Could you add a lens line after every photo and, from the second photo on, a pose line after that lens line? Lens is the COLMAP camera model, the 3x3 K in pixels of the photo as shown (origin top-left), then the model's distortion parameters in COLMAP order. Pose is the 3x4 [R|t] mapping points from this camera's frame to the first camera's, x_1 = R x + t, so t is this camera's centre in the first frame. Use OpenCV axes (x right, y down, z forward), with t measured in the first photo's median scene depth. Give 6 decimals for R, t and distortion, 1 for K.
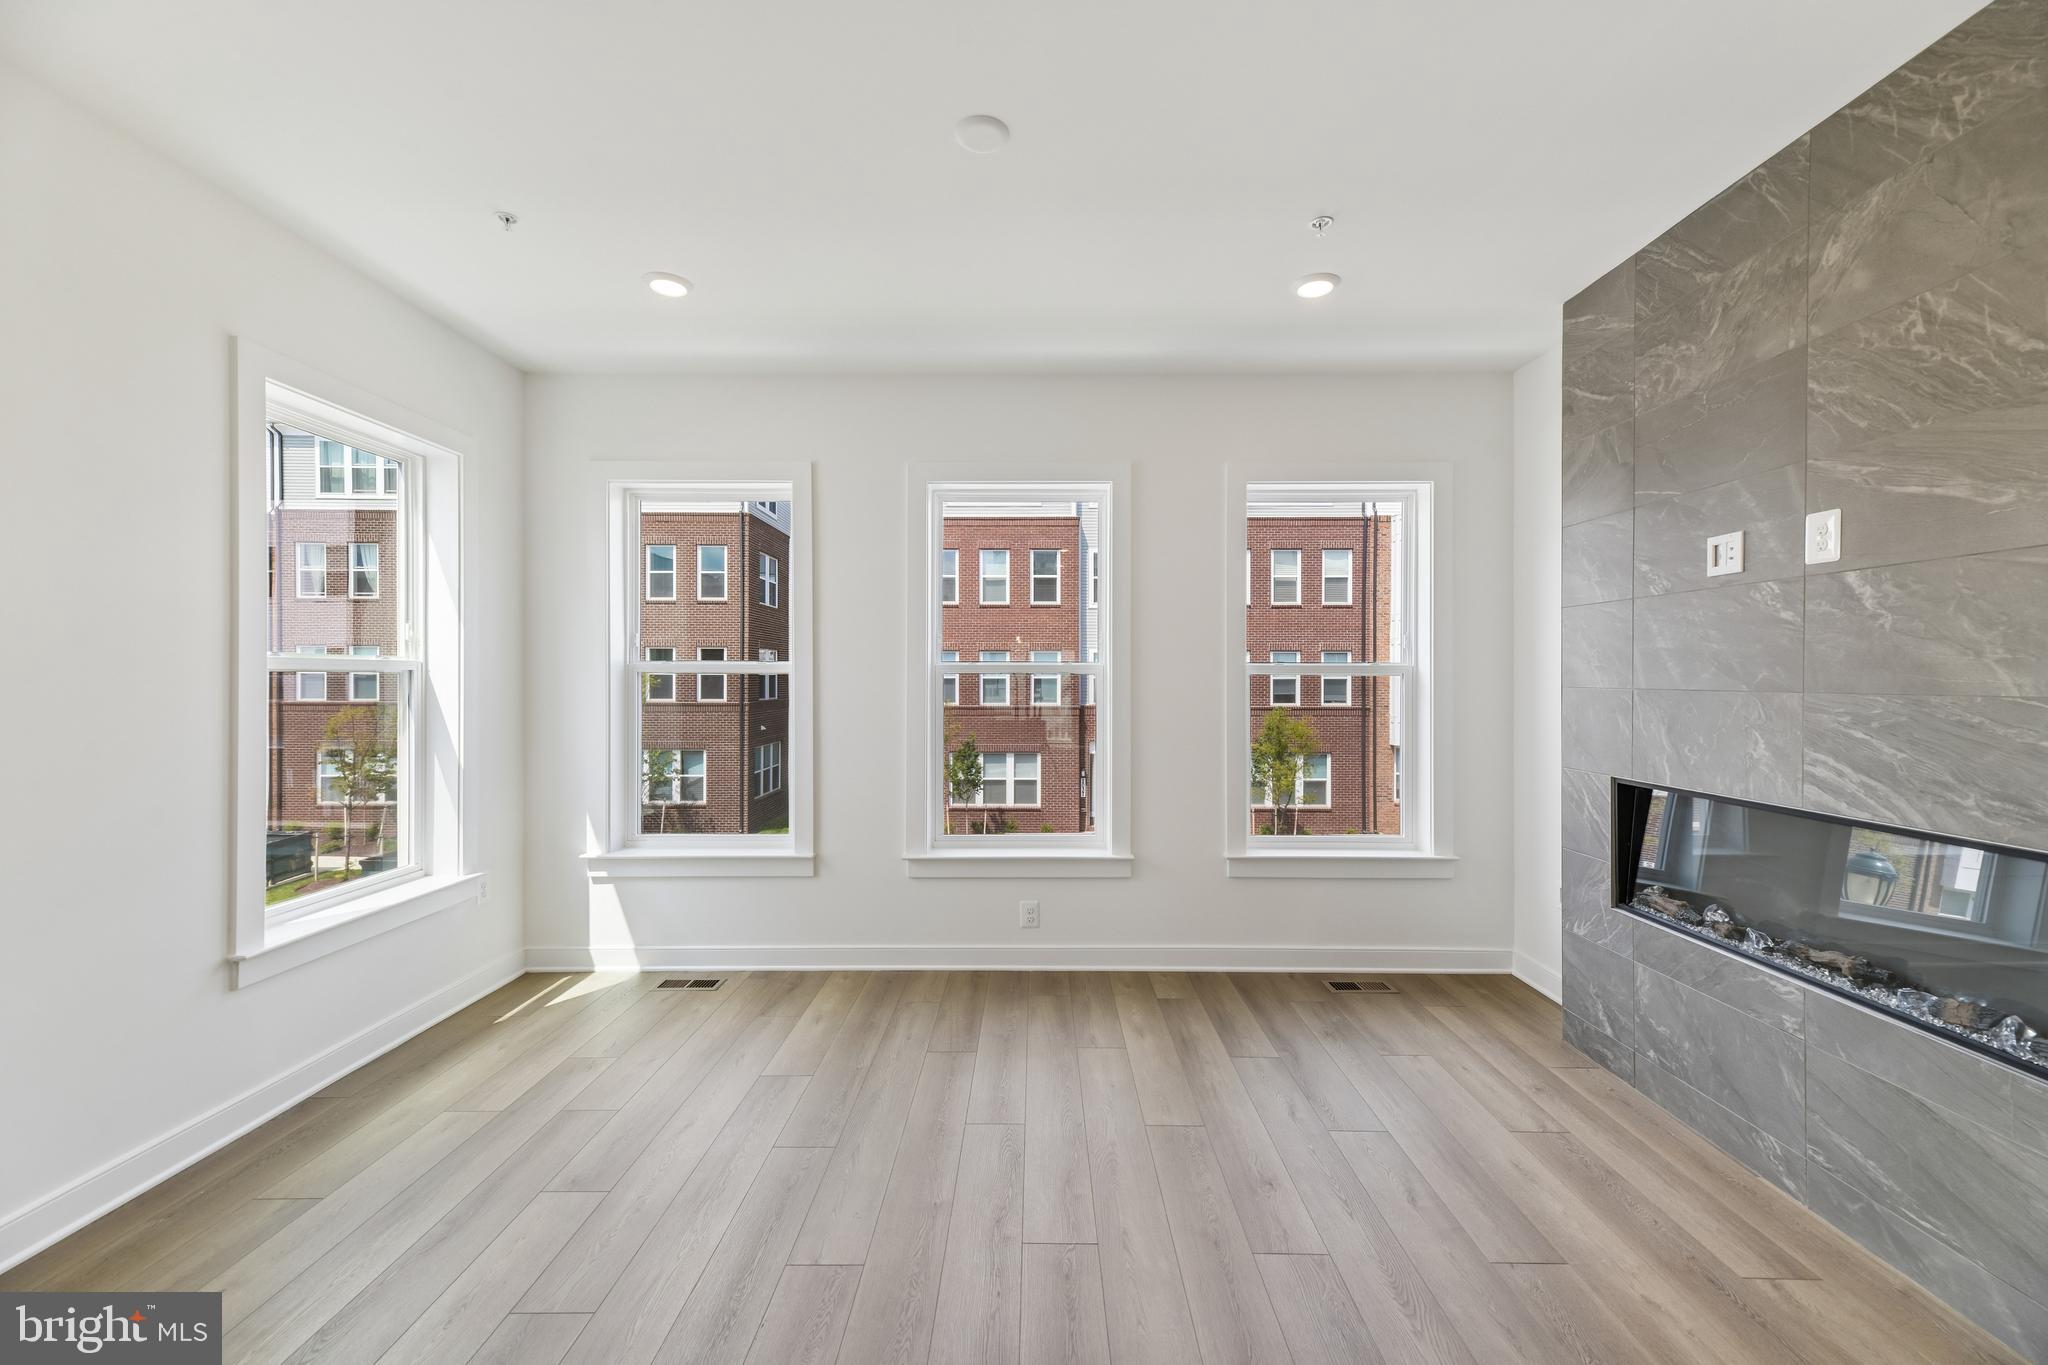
lens RADIAL K [[824.5, 0, 1029.4], [0, 824.5, 682.1], [0, 0, 1]] dist [0.019448, -0.002834]
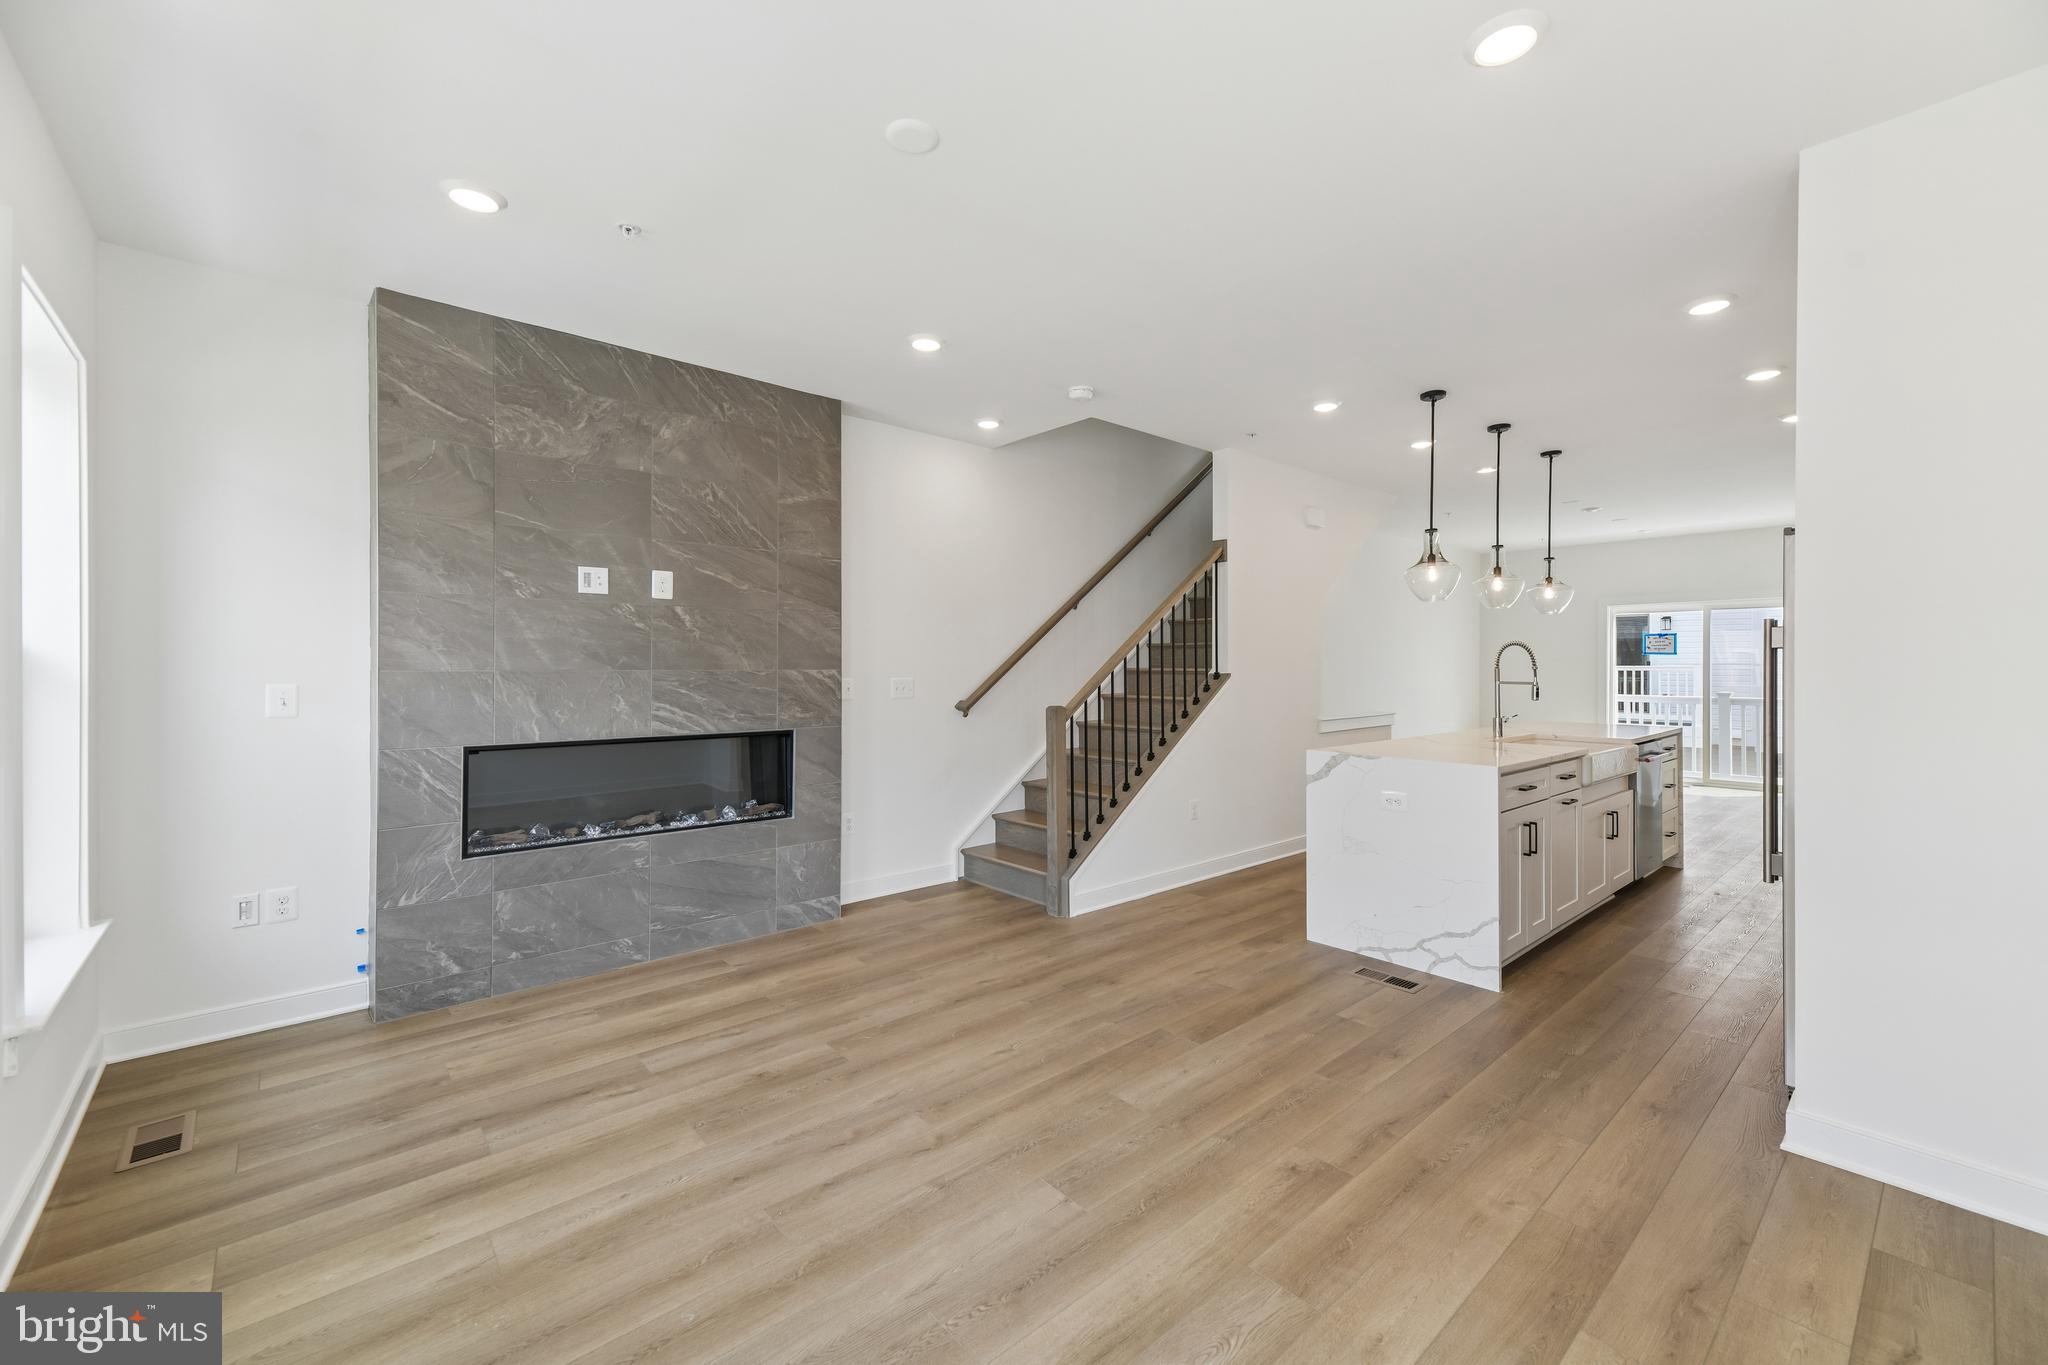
lens RADIAL K [[824.5, 0, 1037.6], [0, 824.5, 671.9], [0, 0, 1]] dist [0.019448, -0.002834]
pose [[-0.669791, -0.006698, 0.742519, -0.667716], [0.003332, 0.999922, 0.012026, -0.001463], [-0.742542, 0.010529, -0.669717, 1.134776]]
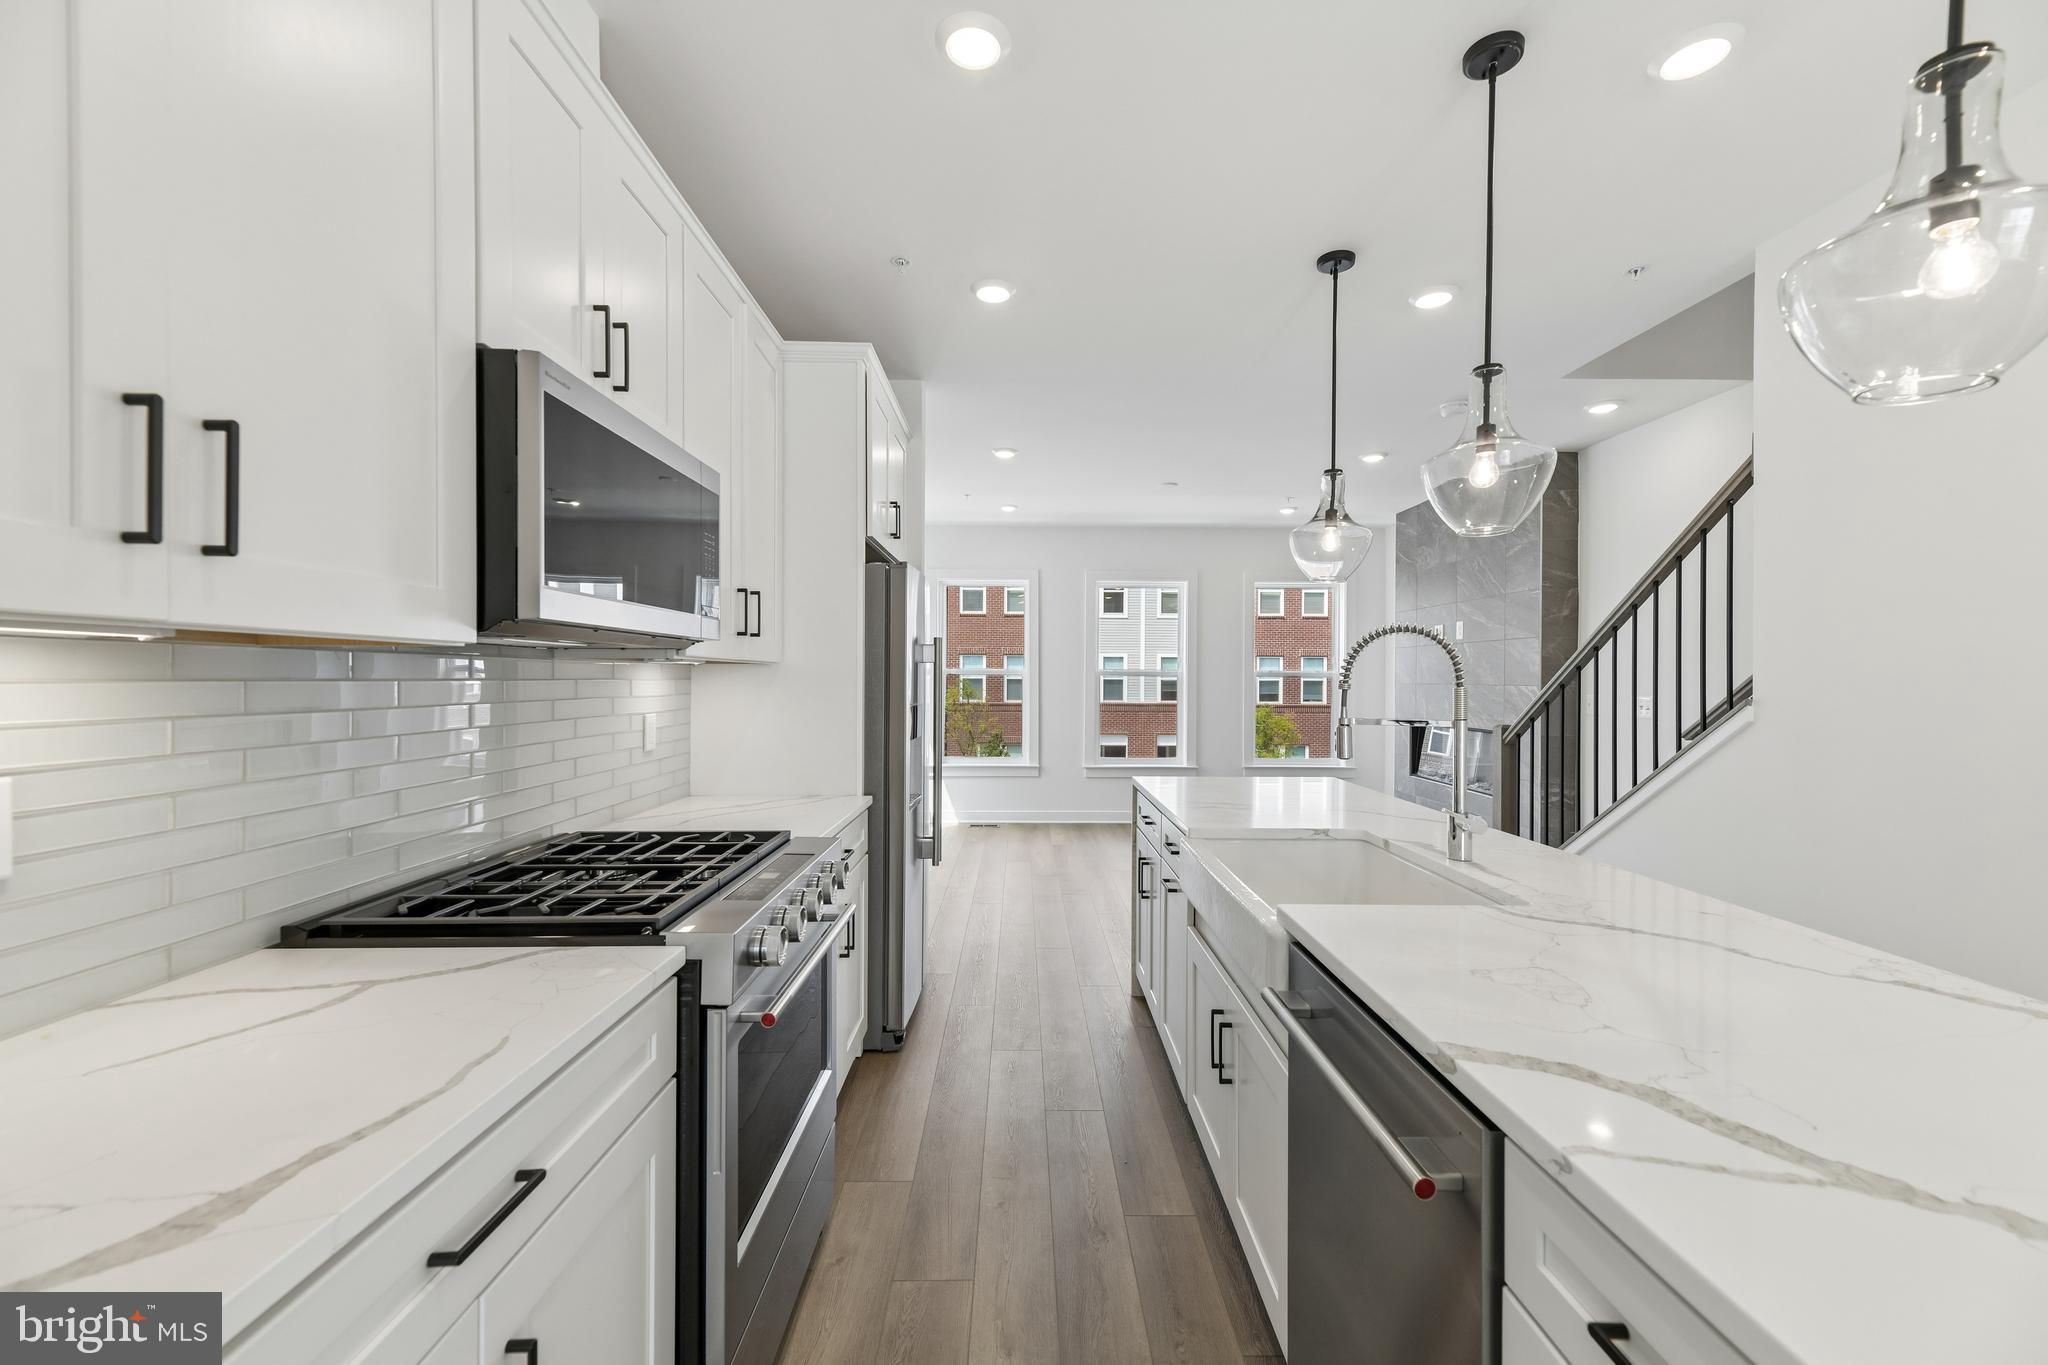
lens RADIAL K [[824.5, 0, 1030.9], [0, 824.5, 684.1], [0, 0, 1]] dist [0.019448, -0.002834]
pose [[0.999793, 0.003795, 0.019969, -0.414278], [-0.003818, 0.999992, 0.001089, 0.011248], [-0.019965, -0.001165, 0.999800, -1.292141]]
